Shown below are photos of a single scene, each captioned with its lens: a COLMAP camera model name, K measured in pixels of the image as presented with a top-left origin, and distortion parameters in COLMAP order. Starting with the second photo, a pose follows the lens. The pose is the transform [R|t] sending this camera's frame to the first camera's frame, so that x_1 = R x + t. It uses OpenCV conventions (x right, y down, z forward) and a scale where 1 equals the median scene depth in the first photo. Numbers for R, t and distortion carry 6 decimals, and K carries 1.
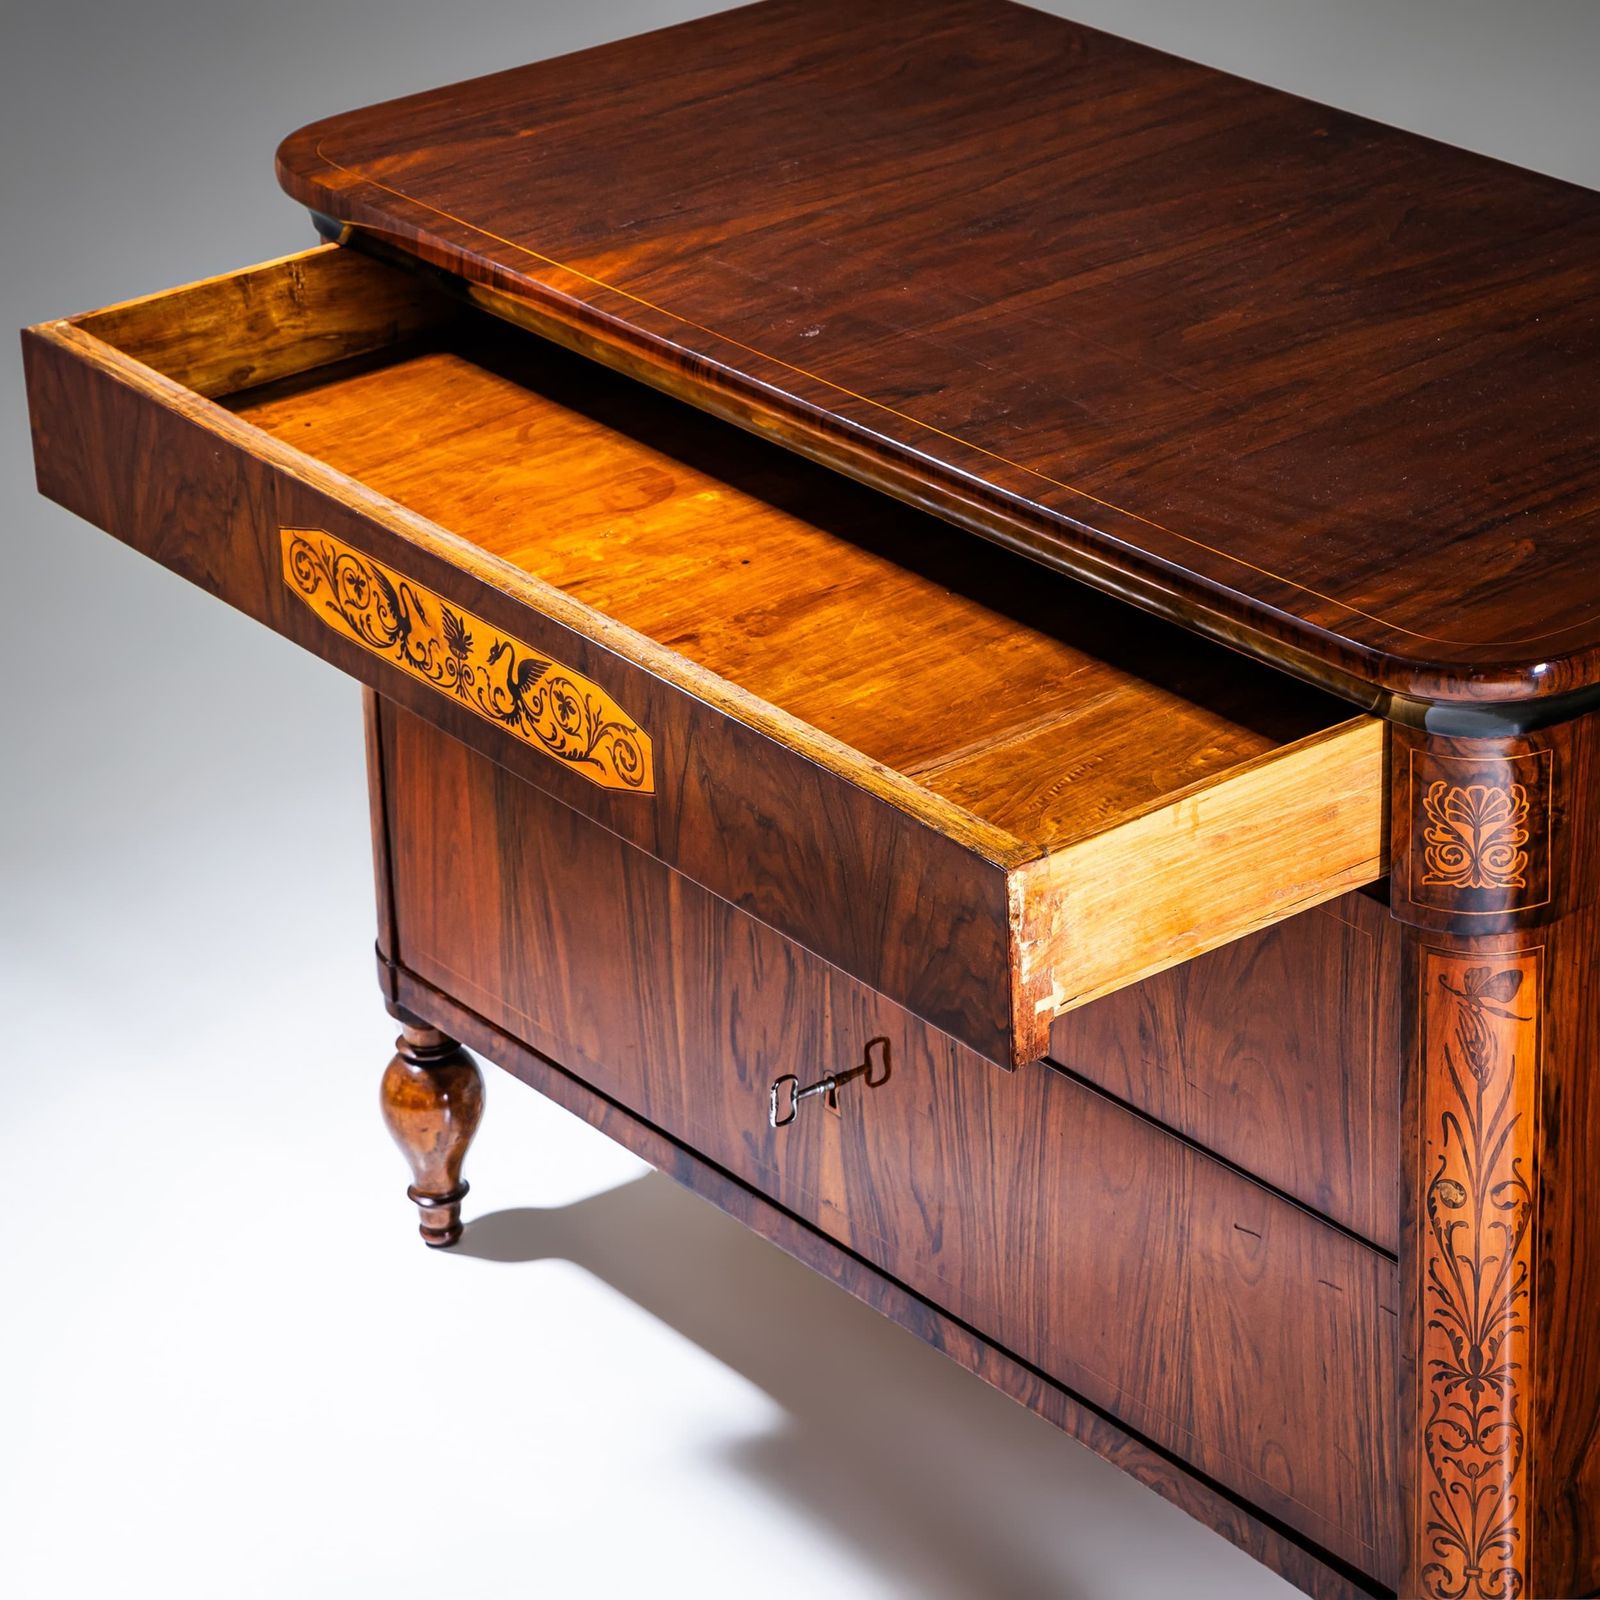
lens RADIAL K [[4954.6, 0, 797.7], [0, 4954.6, 751.8], [0, 0, 1]] dist [0.484680, -2.000263]
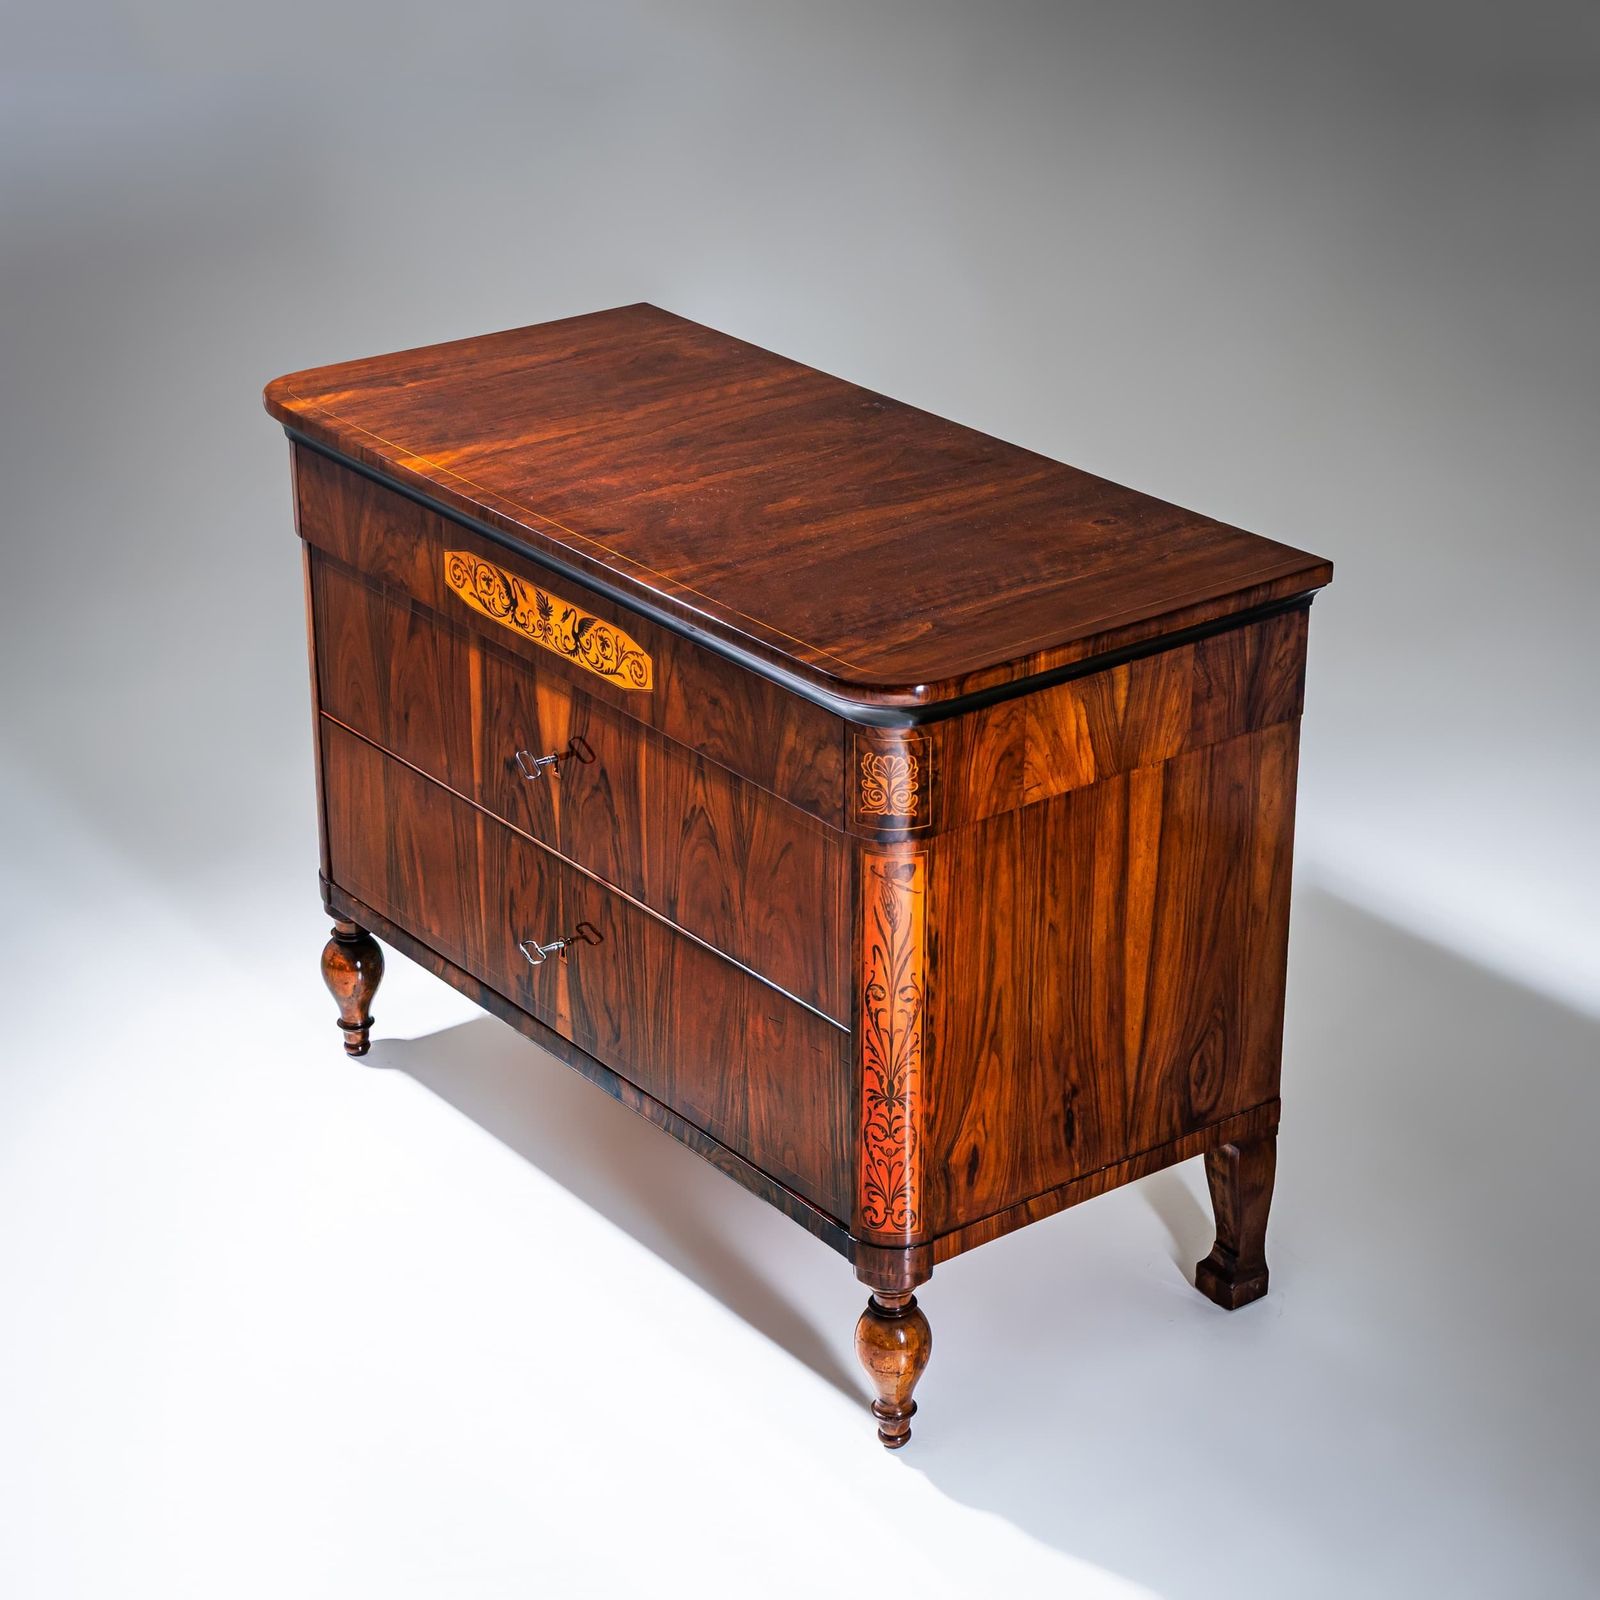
lens RADIAL K [[3423.0, 0, 795.8], [0, 3423.0, 940.5], [0, 0, 1]] dist [-0.100732, -0.044040]
pose [[0.999199, 0.039636, 0.005452, 0.091841], [-0.039697, 0.999145, 0.011558, 0.055574], [-0.004990, -0.011765, 0.999918, -0.203806]]
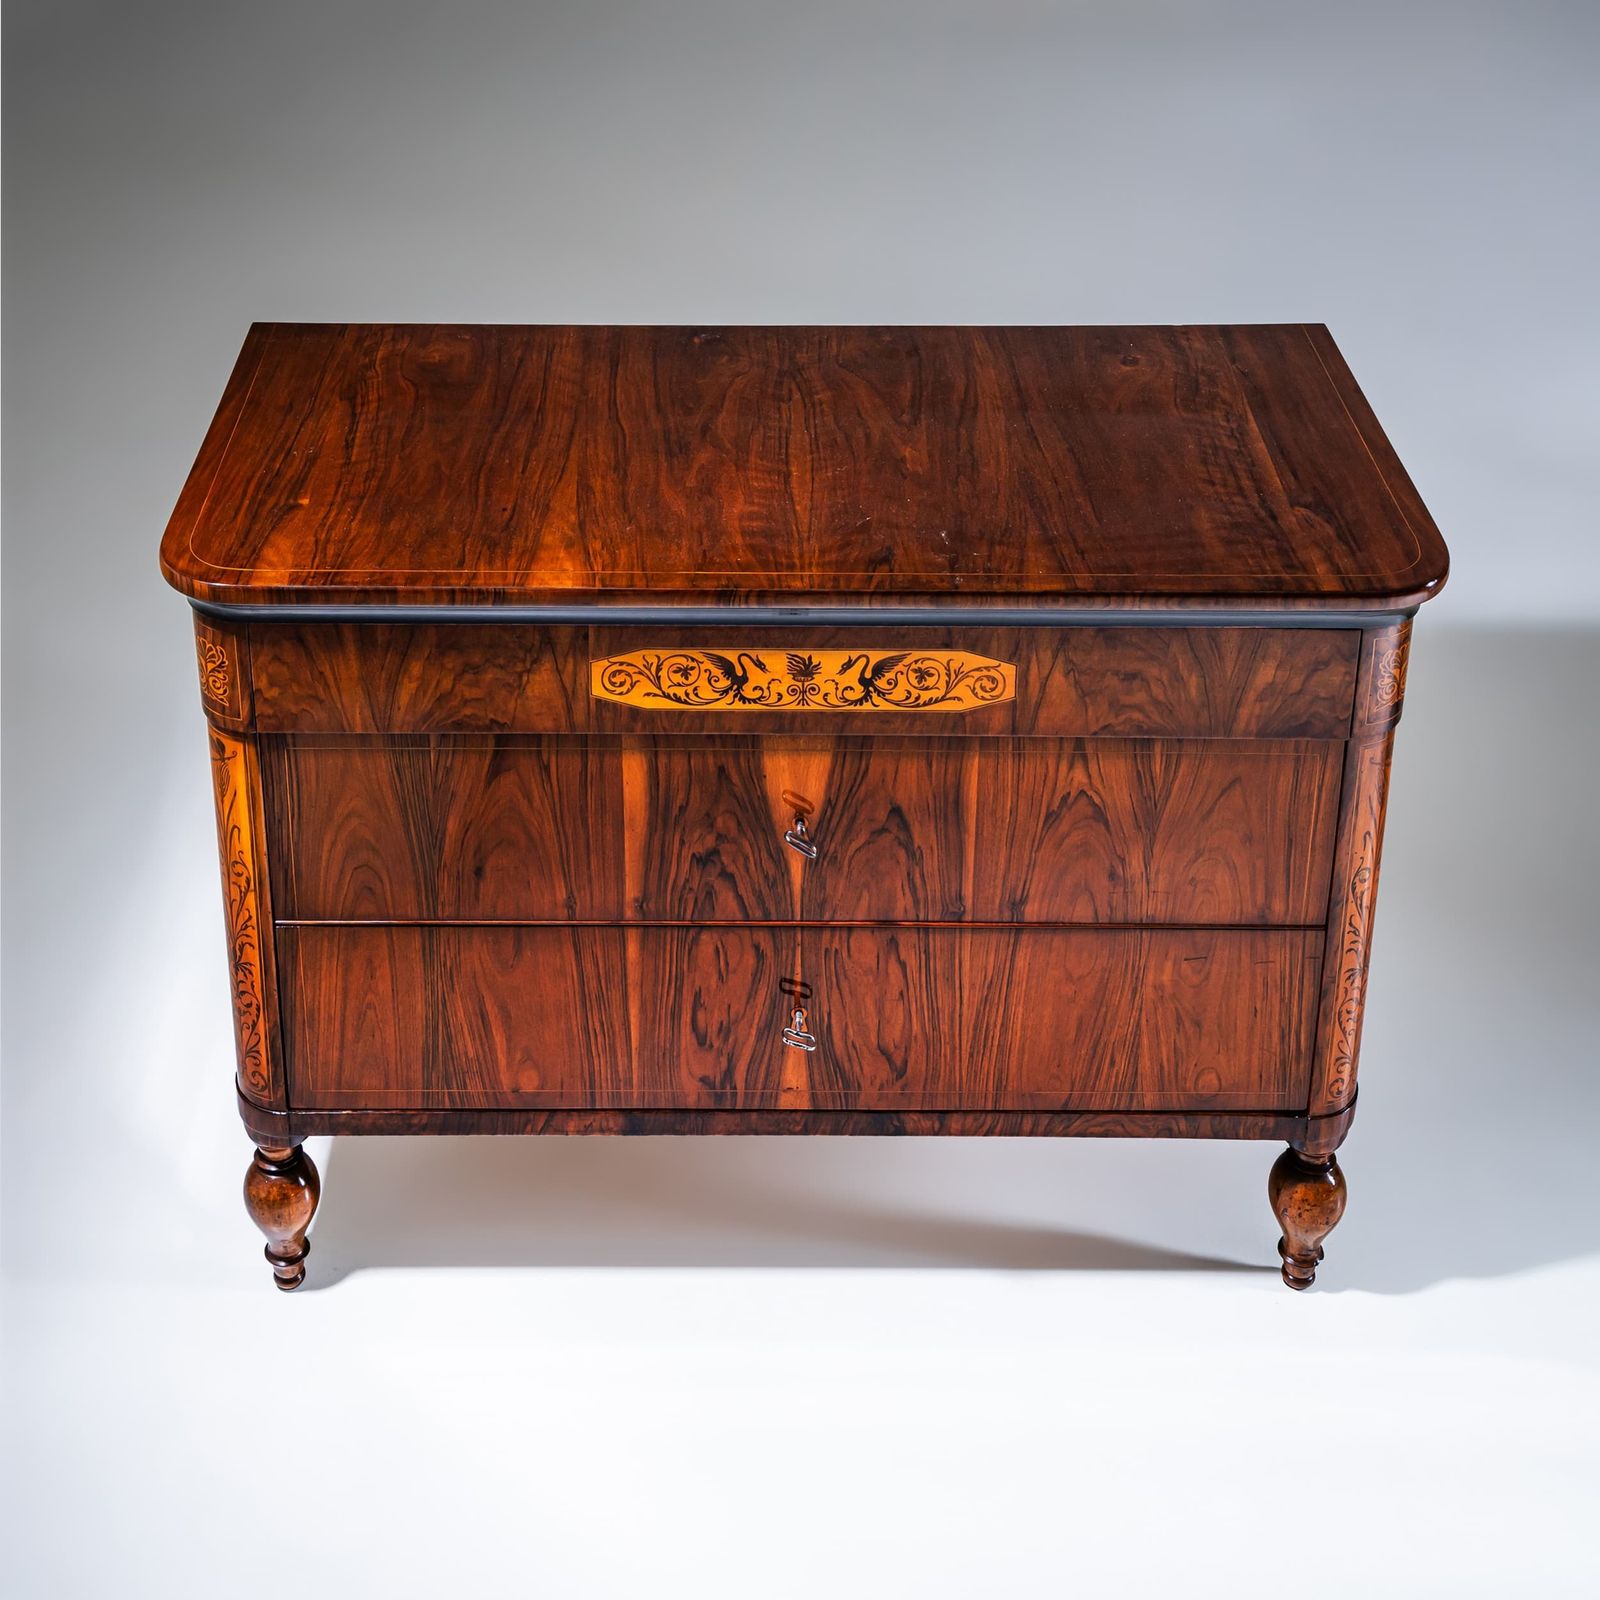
lens RADIAL K [[3423.0, 0, 795.8], [0, 3423.0, 940.5], [0, 0, 1]] dist [-0.100732, -0.044040]
pose [[0.623658, -0.403748, 0.669357, -0.794729], [0.319885, 0.913124, 0.252739, -0.254739], [-0.713249, 0.056495, 0.698630, 0.290900]]
